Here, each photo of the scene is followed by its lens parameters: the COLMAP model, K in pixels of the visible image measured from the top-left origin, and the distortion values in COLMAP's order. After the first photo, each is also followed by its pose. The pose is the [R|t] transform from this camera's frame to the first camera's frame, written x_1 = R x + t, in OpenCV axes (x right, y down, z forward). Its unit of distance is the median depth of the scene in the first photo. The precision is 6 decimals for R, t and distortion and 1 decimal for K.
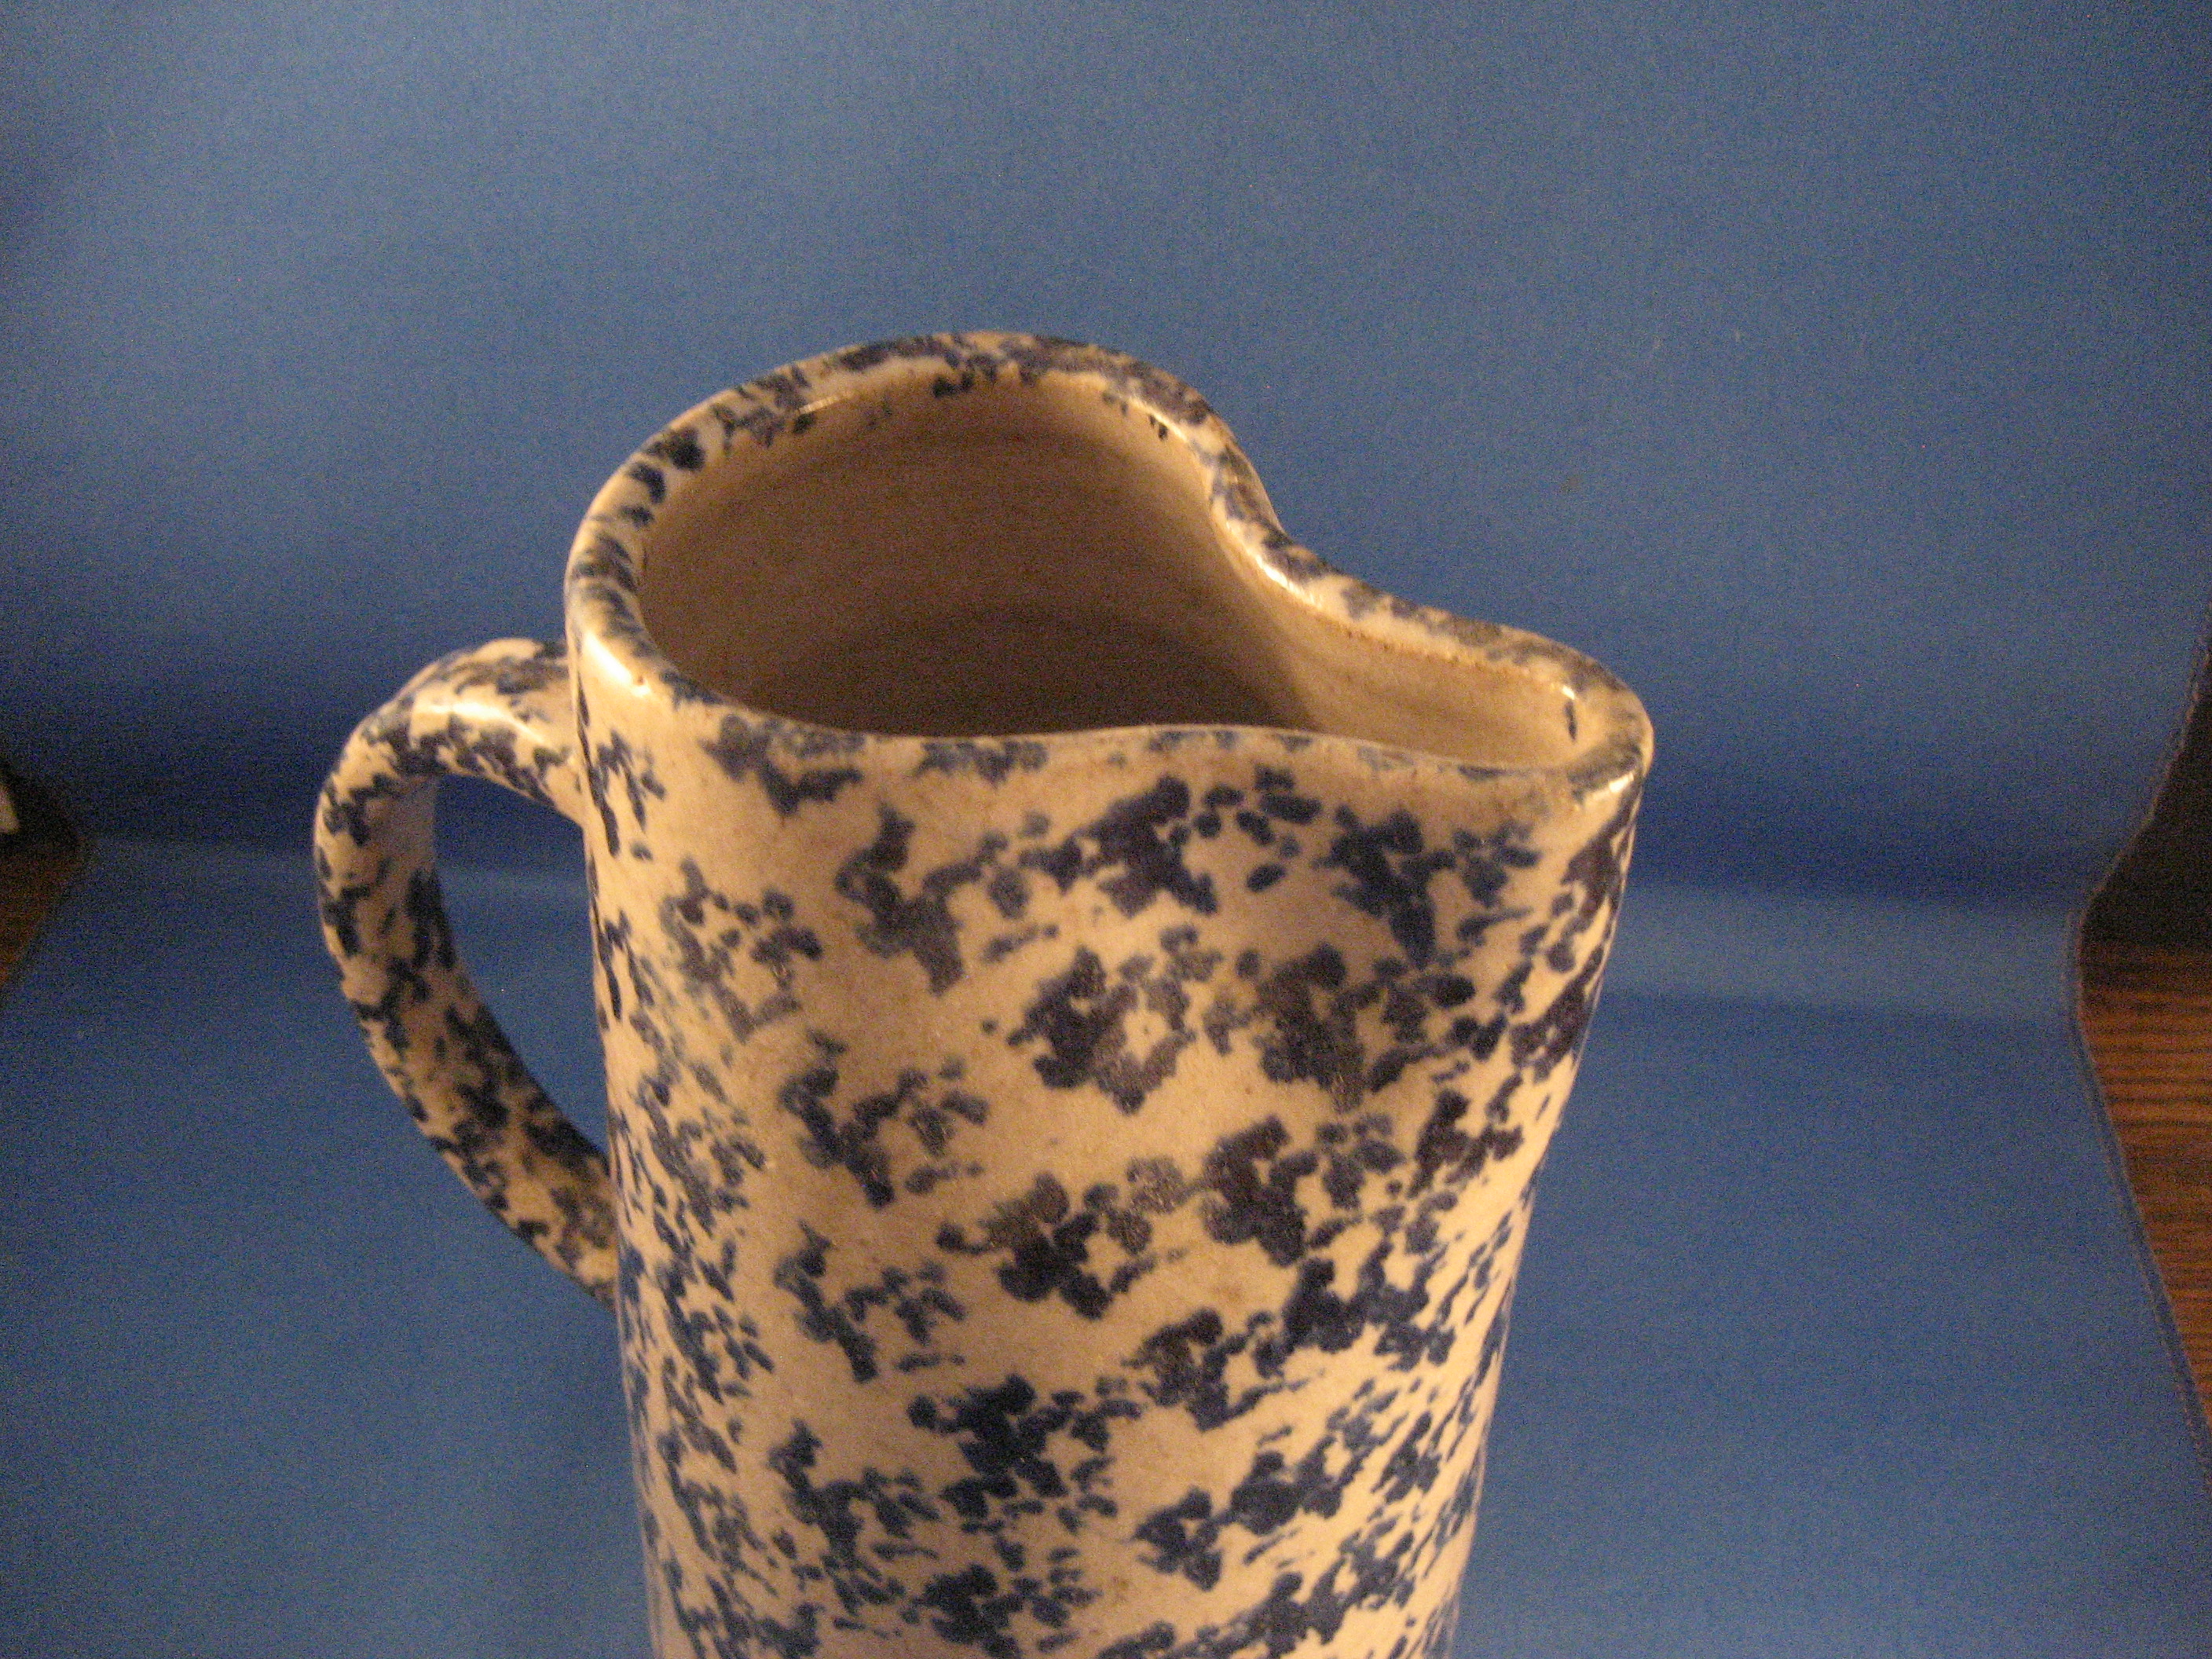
lens RADIAL K [[2339.2, 0, 1151.8], [0, 2339.2, 771.0], [0, 0, 1]] dist [-0.174150, 0.202240]
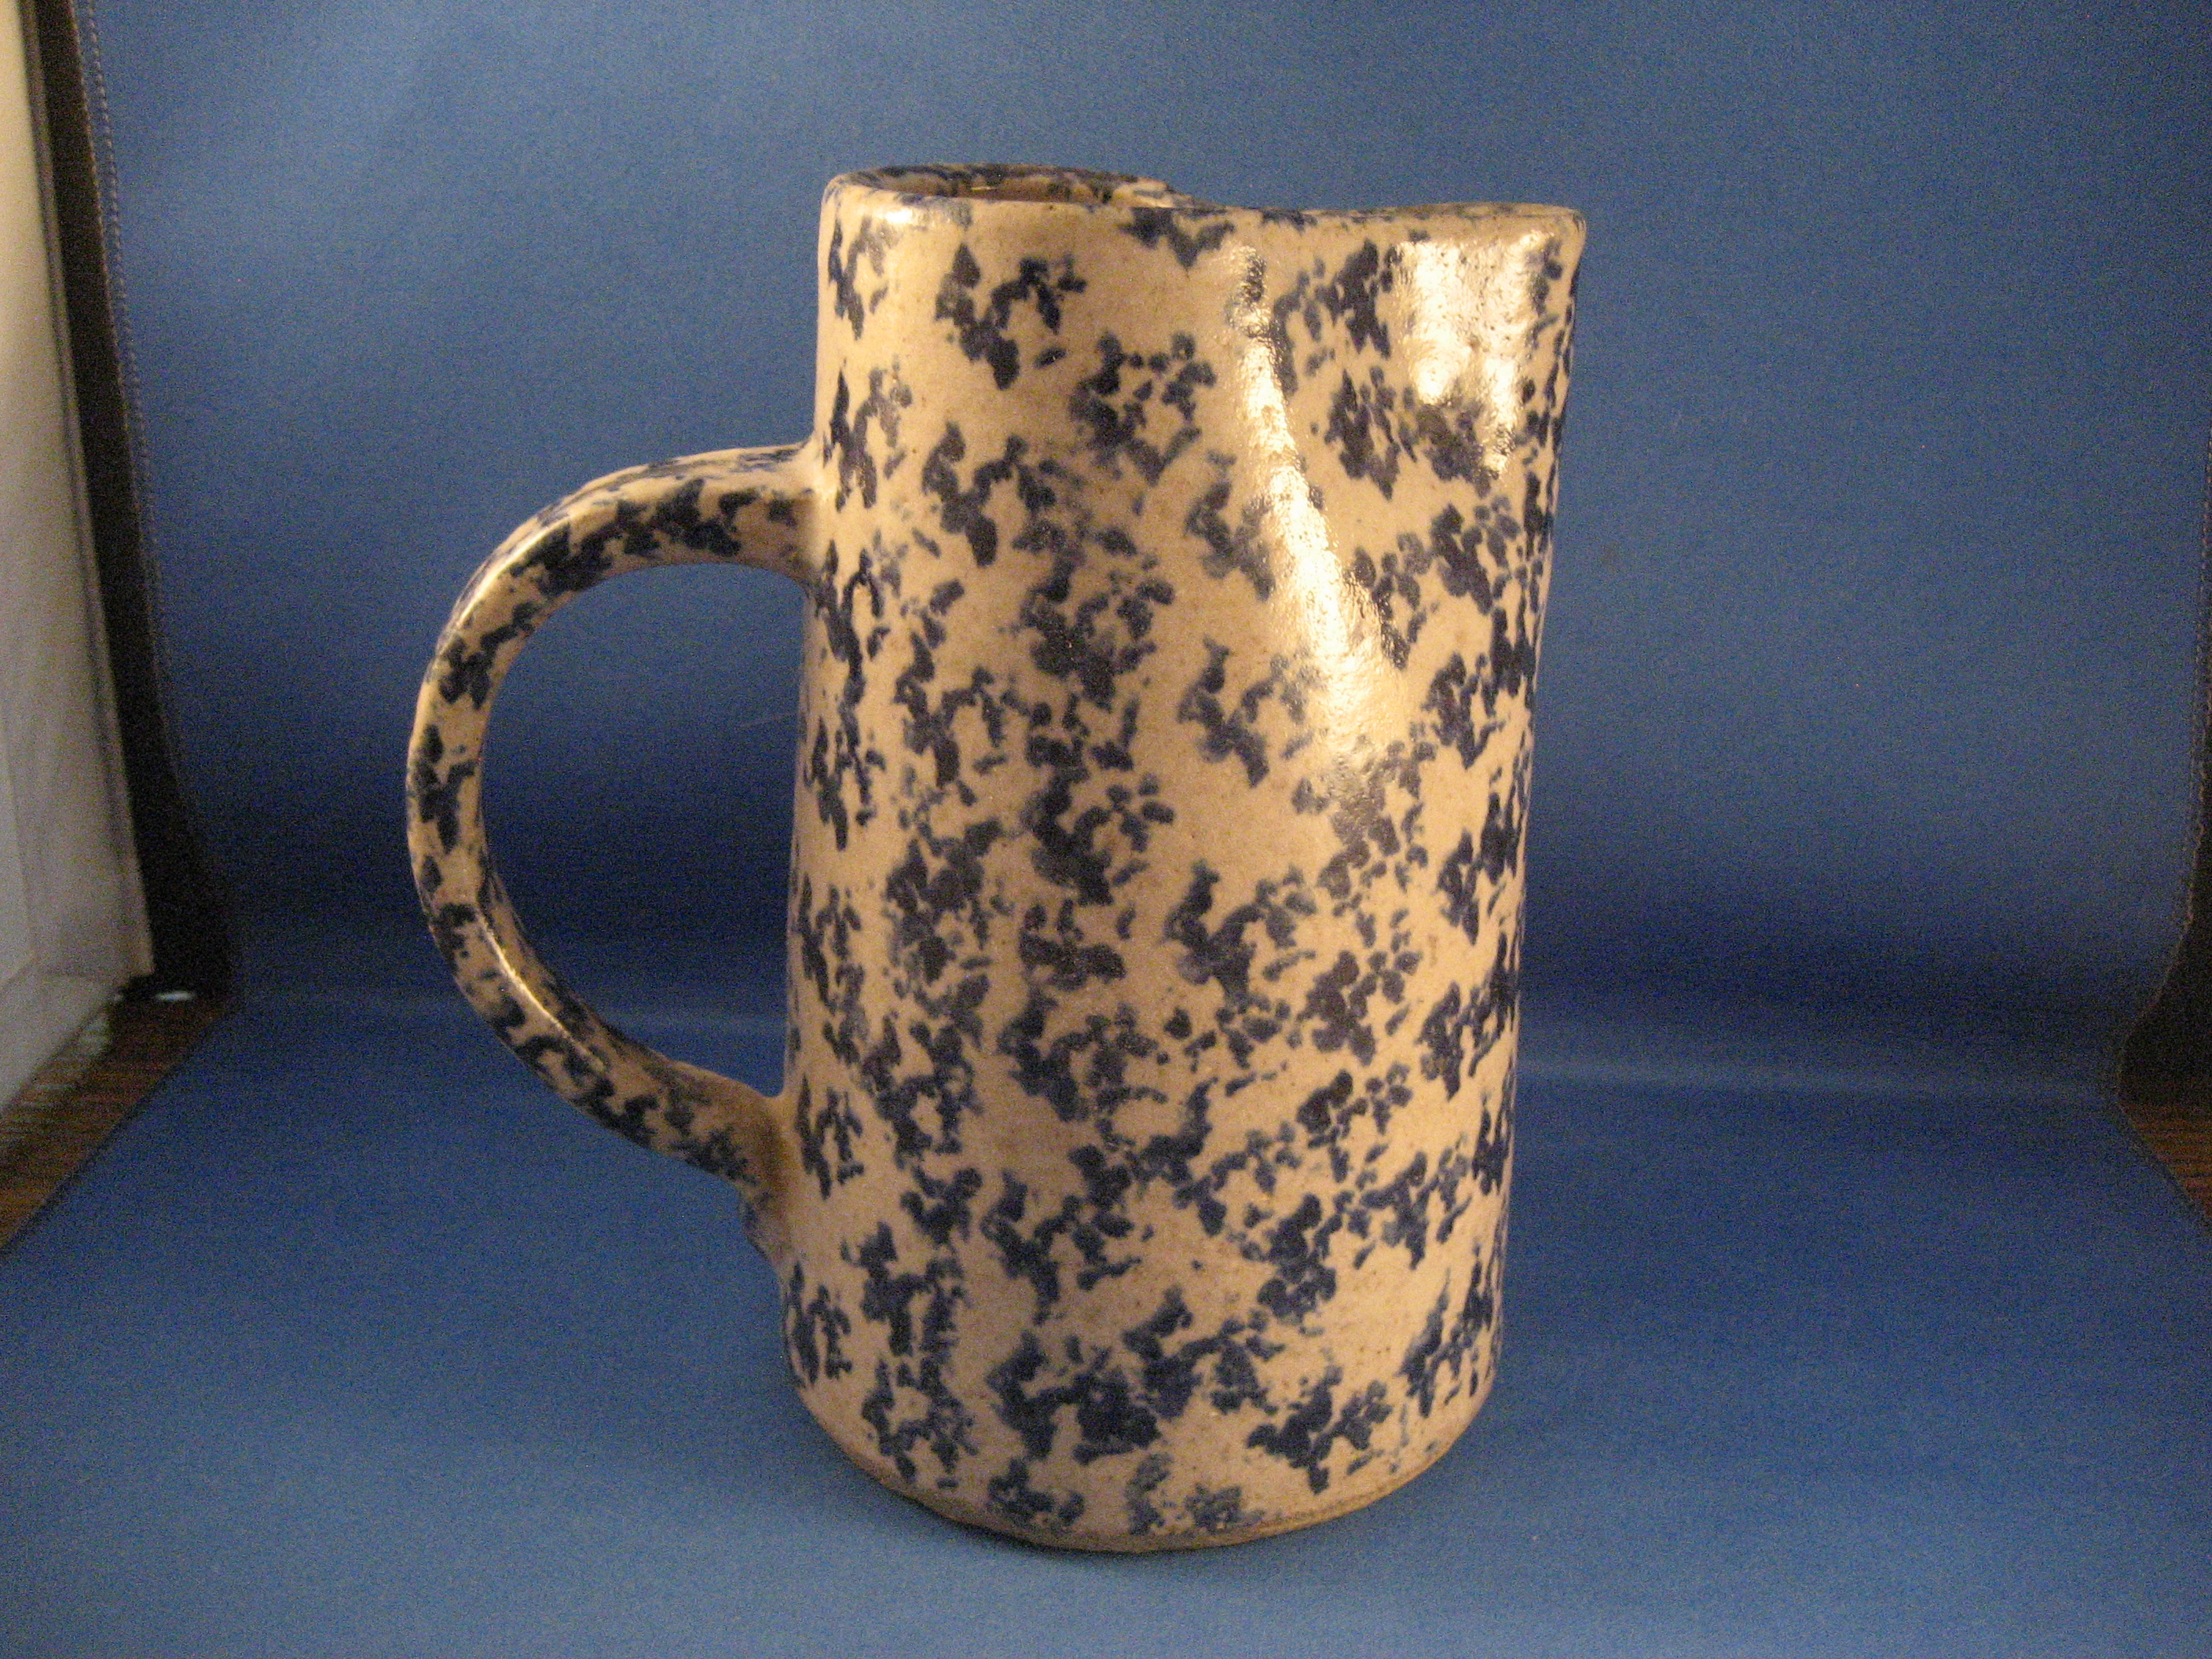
lens RADIAL K [[2339.2, 0, 1151.8], [0, 2339.2, 771.0], [0, 0, 1]] dist [-0.174150, 0.202240]
pose [[0.805318, -0.199758, 0.558175, -0.894151], [0.364465, 0.909401, -0.200386, 0.499079], [-0.467576, 0.364809, 0.805162, -0.005727]]
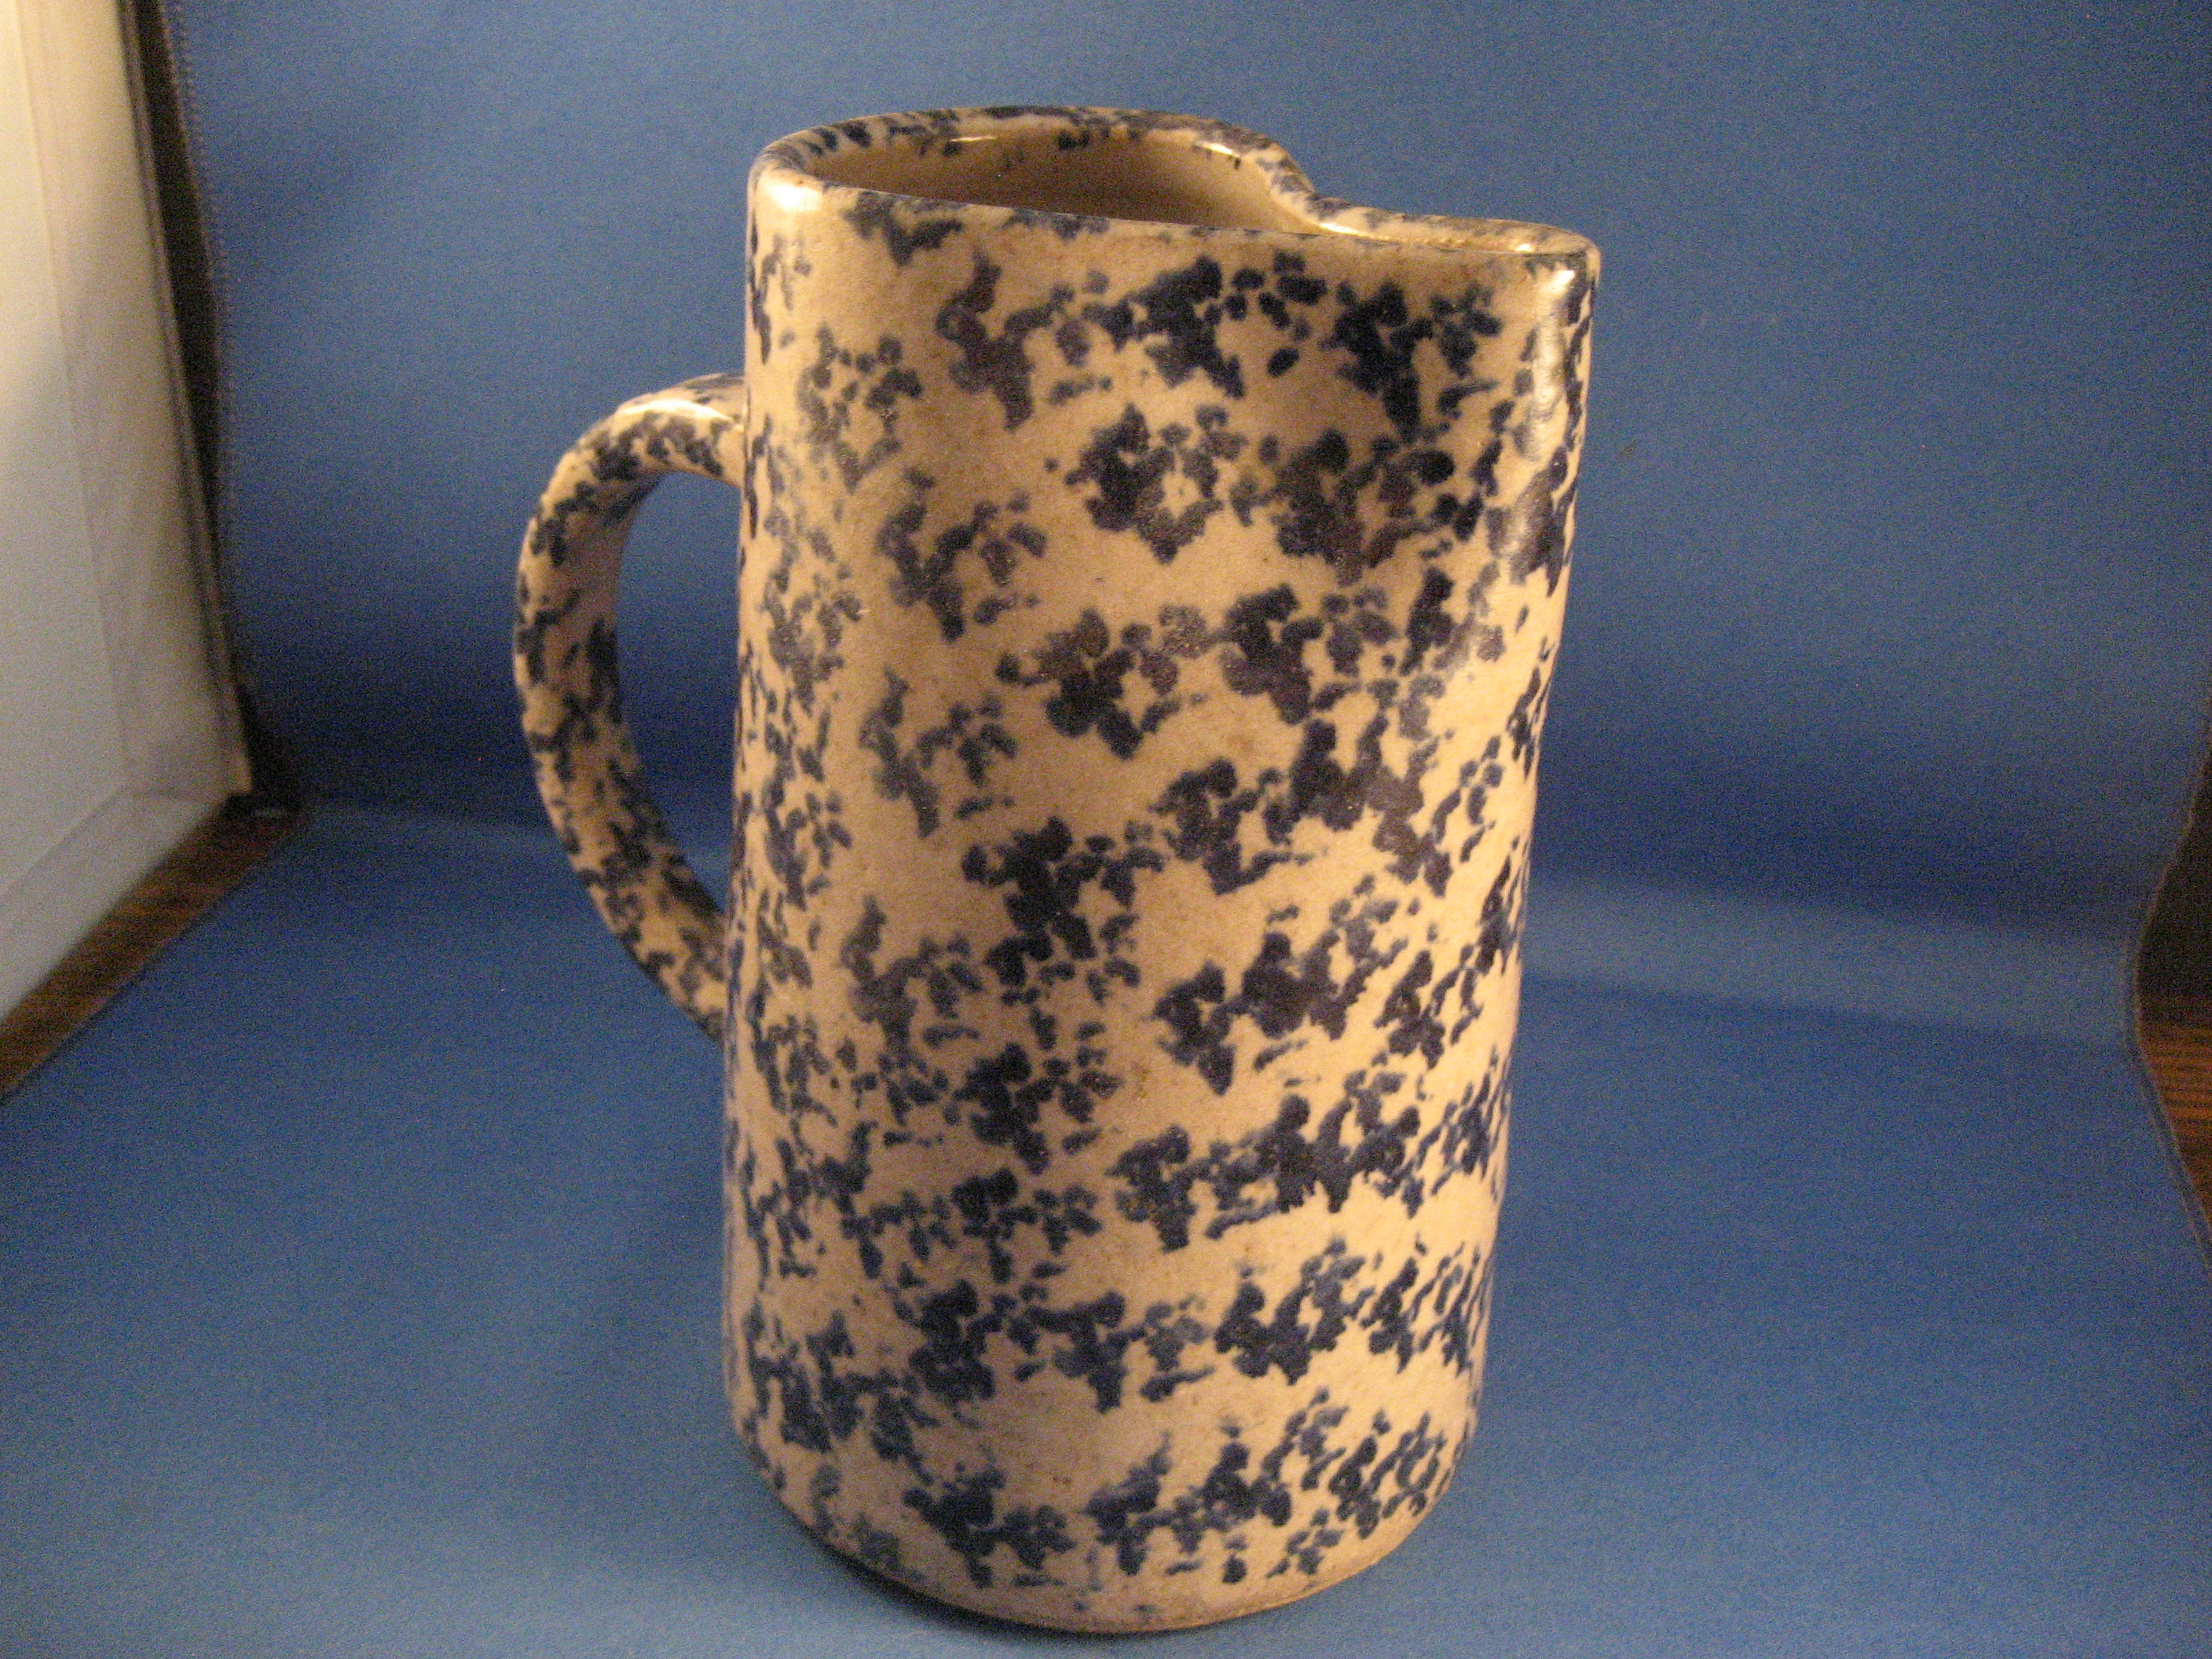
lens RADIAL K [[2339.2, 0, 1151.8], [0, 2339.2, 771.0], [0, 0, 1]] dist [-0.174150, 0.202240]
pose [[0.995021, 0.042558, -0.090119, 0.092095], [-0.062986, 0.969296, -0.237694, 0.509485], [0.077237, 0.242187, 0.967150, -0.129836]]
